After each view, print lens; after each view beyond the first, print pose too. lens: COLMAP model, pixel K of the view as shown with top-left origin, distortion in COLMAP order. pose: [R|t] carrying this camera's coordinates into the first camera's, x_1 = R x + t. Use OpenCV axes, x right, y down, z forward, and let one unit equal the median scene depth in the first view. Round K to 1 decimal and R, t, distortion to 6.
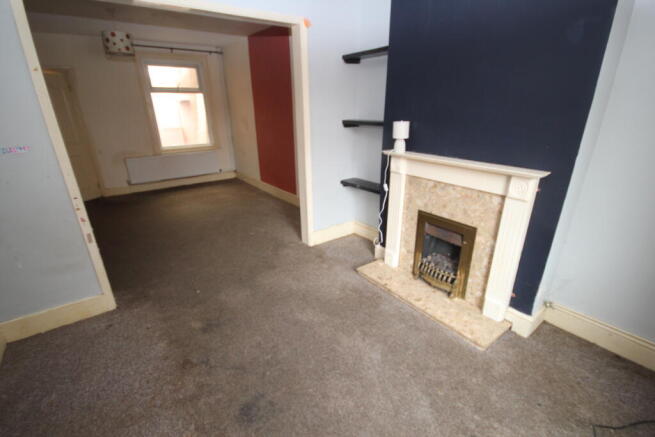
lens RADIAL K [[302.7, 0, 327.2], [0, 302.7, 218.1], [0, 0, 1]] dist [-0.000966, 0.000146]
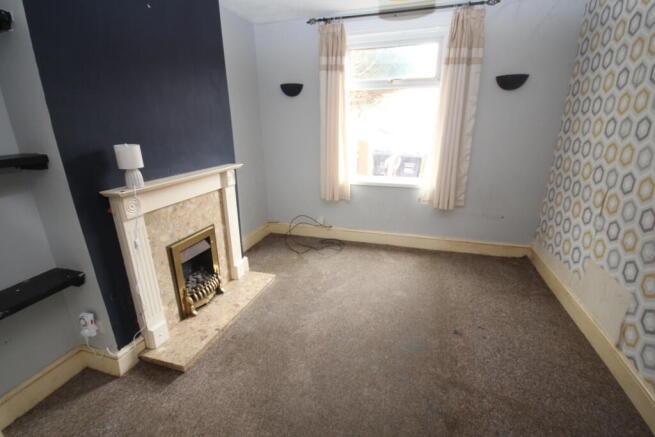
lens RADIAL K [[302.7, 0, 327.2], [0, 302.7, 218.3], [0, 0, 1]] dist [-0.000966, 0.000146]
pose [[-0.579789, -0.236251, 0.779763, -0.630896], [0.302743, 0.826052, 0.475379, -0.383504], [-0.756434, 0.511687, -0.407412, 1.056499]]
